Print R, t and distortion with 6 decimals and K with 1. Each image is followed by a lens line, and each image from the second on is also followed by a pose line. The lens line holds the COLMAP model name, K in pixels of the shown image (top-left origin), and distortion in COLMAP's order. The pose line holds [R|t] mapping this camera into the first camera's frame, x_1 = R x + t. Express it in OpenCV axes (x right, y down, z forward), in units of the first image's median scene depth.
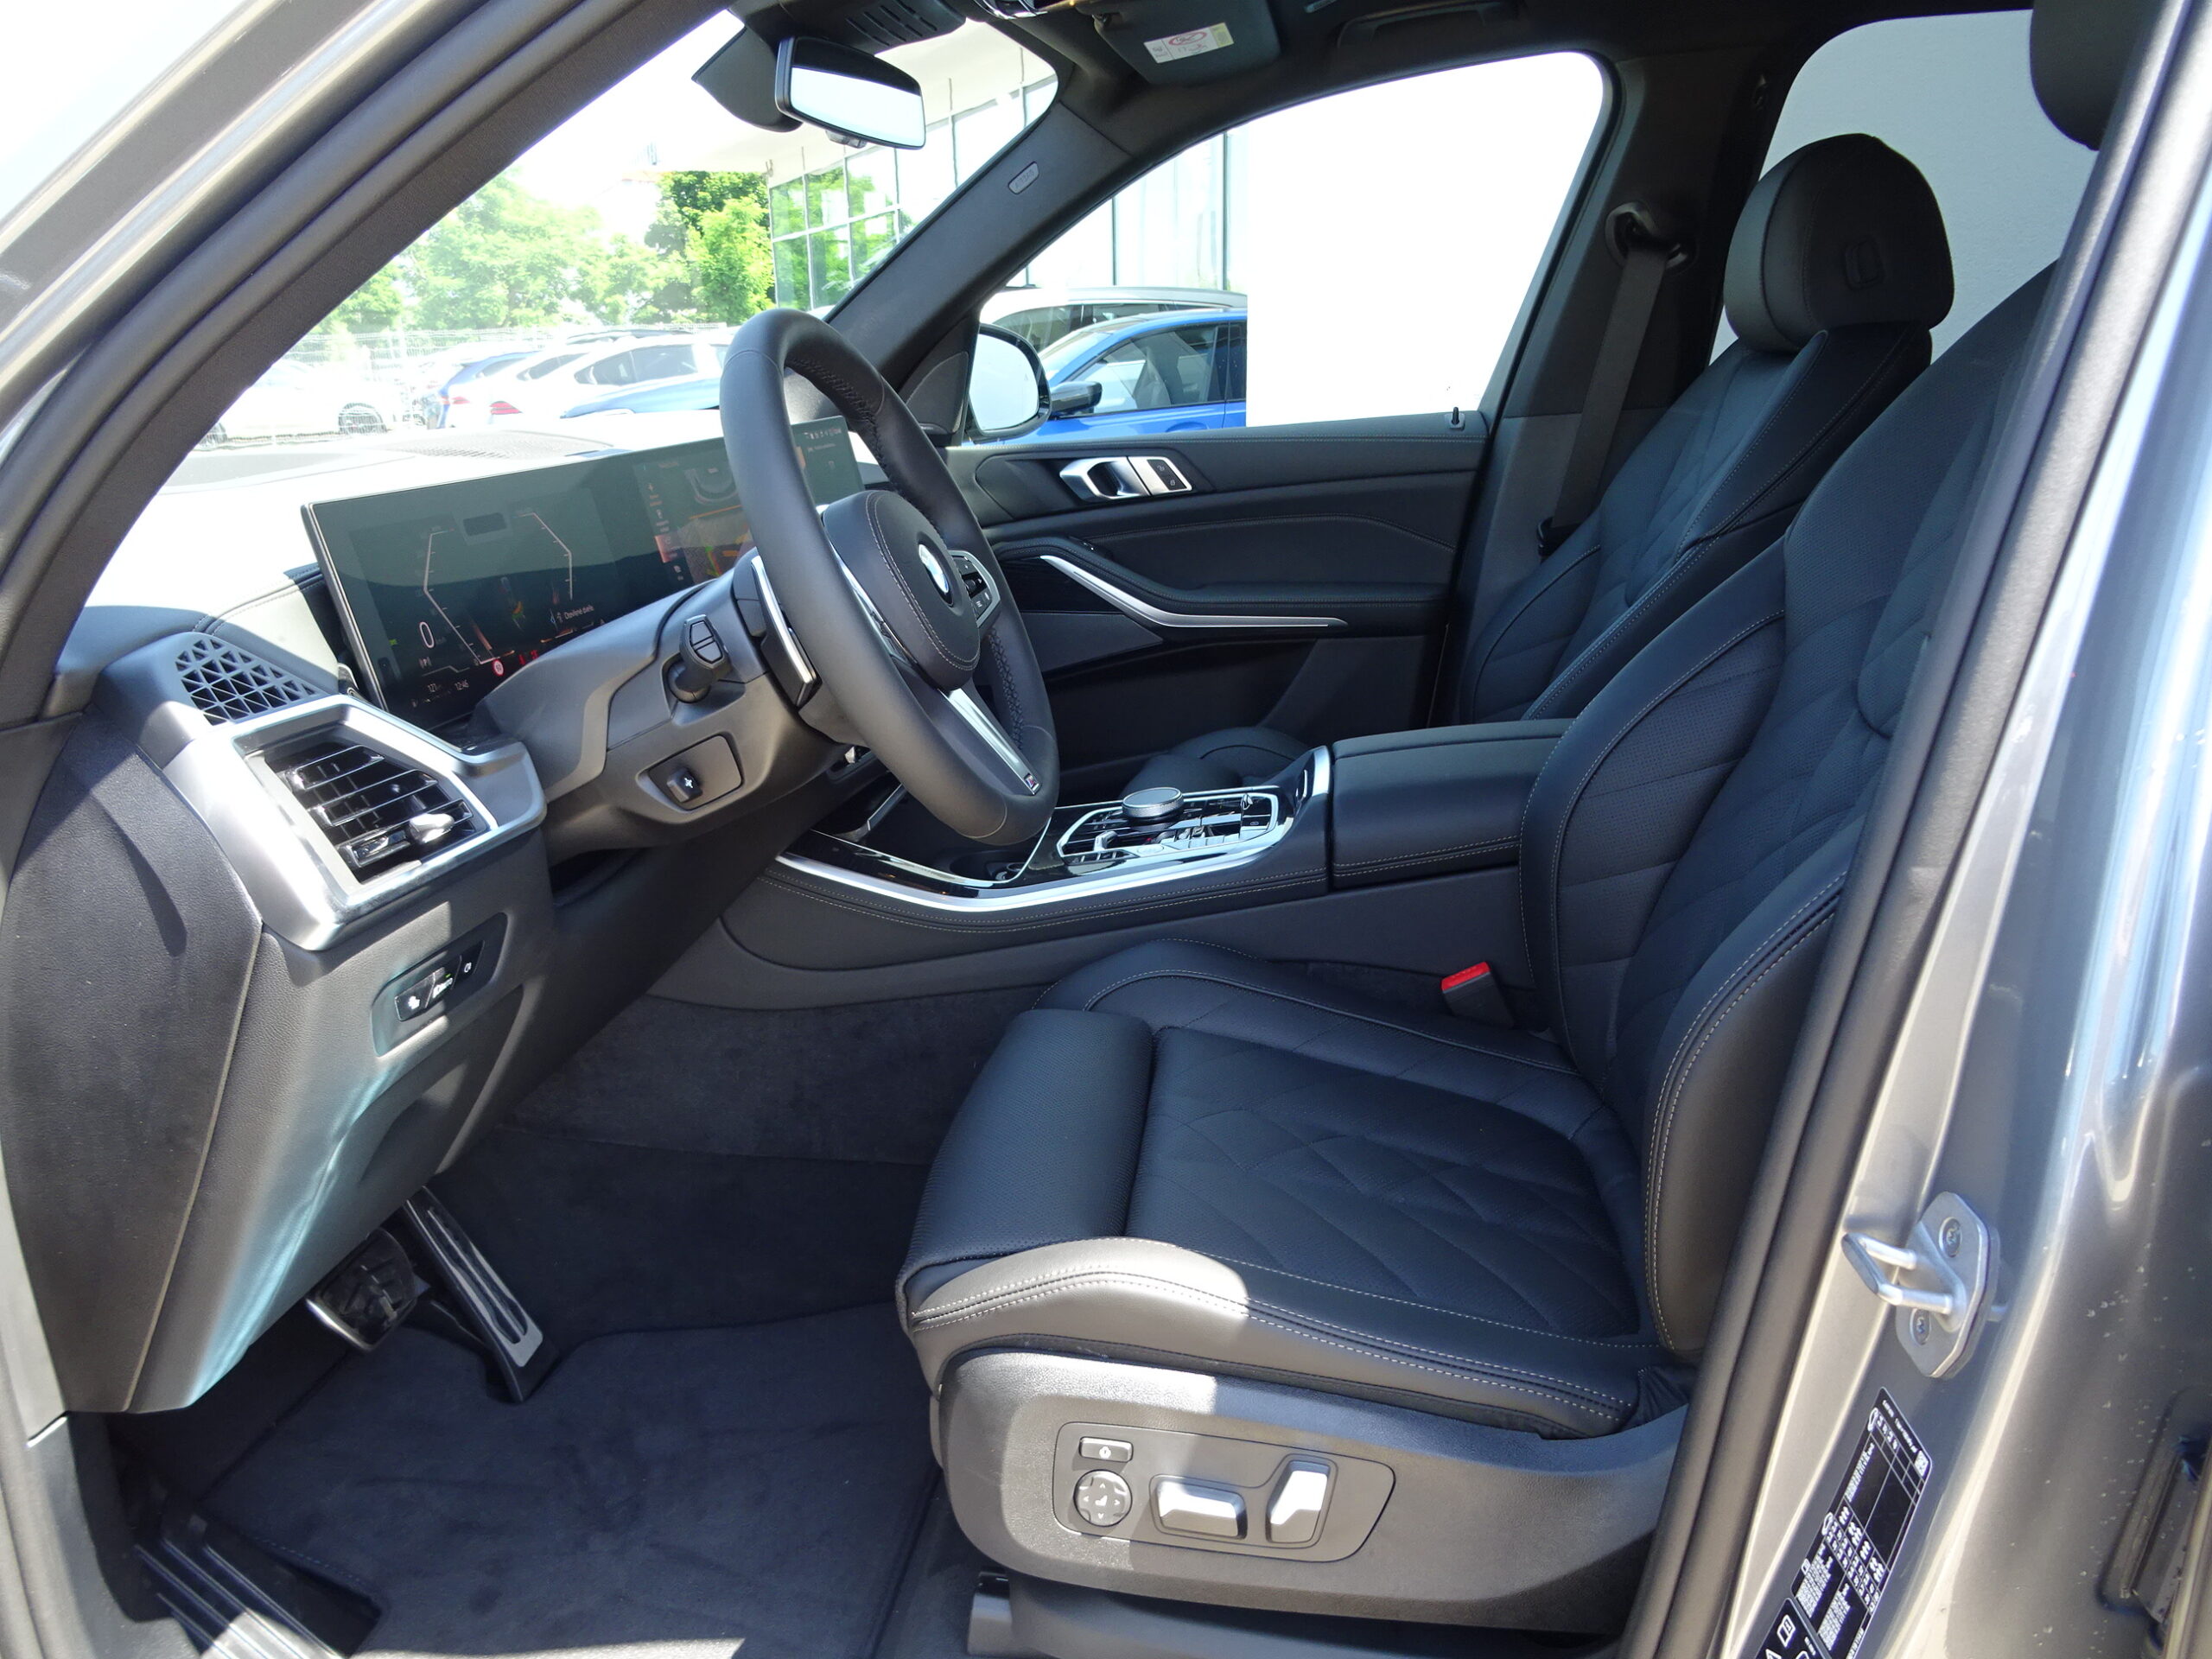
lens RADIAL K [[1616.0, 0, 1106.0], [0, 1616.0, 829.5], [0, 0, 1]] dist [0.002139, 0.000977]
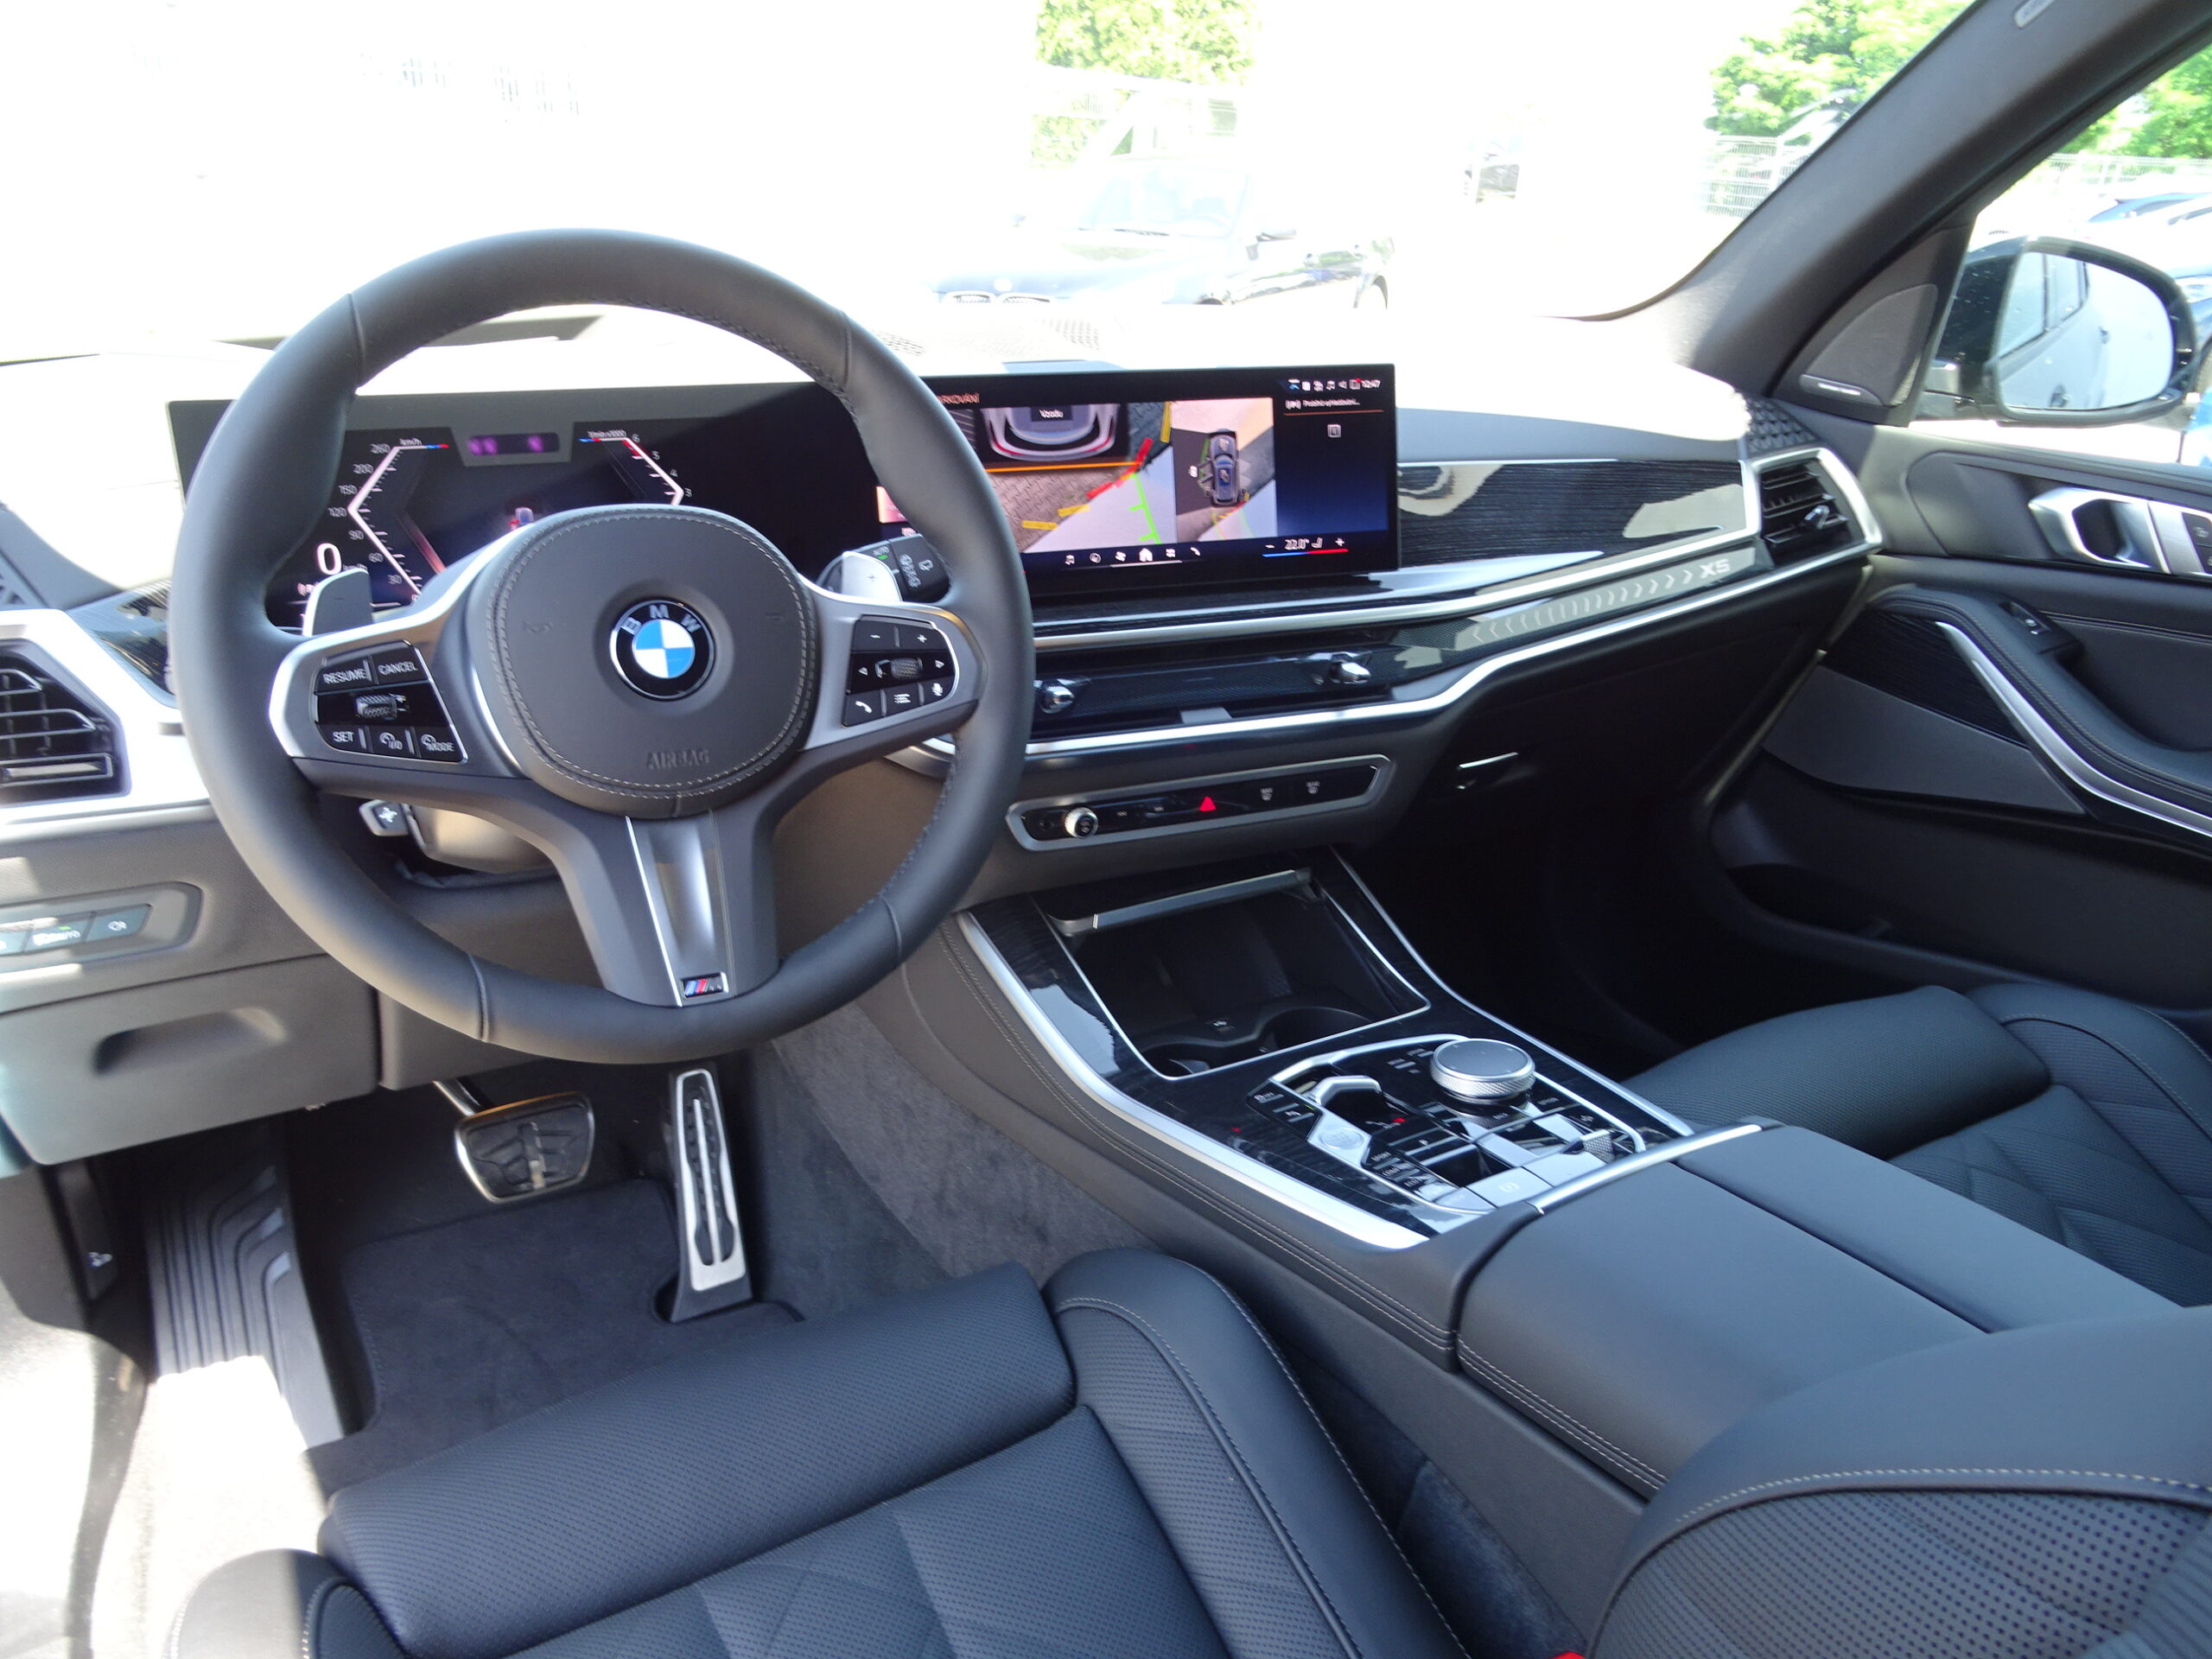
lens RADIAL K [[1616.0, 0, 1106.0], [0, 1616.0, 829.5], [0, 0, 1]] dist [0.002139, 0.000977]
pose [[0.618557, 0.371905, -0.692152, 0.229560], [-0.300363, 0.925907, 0.229080, -0.140041], [0.726064, 0.066198, 0.684433, 0.324697]]
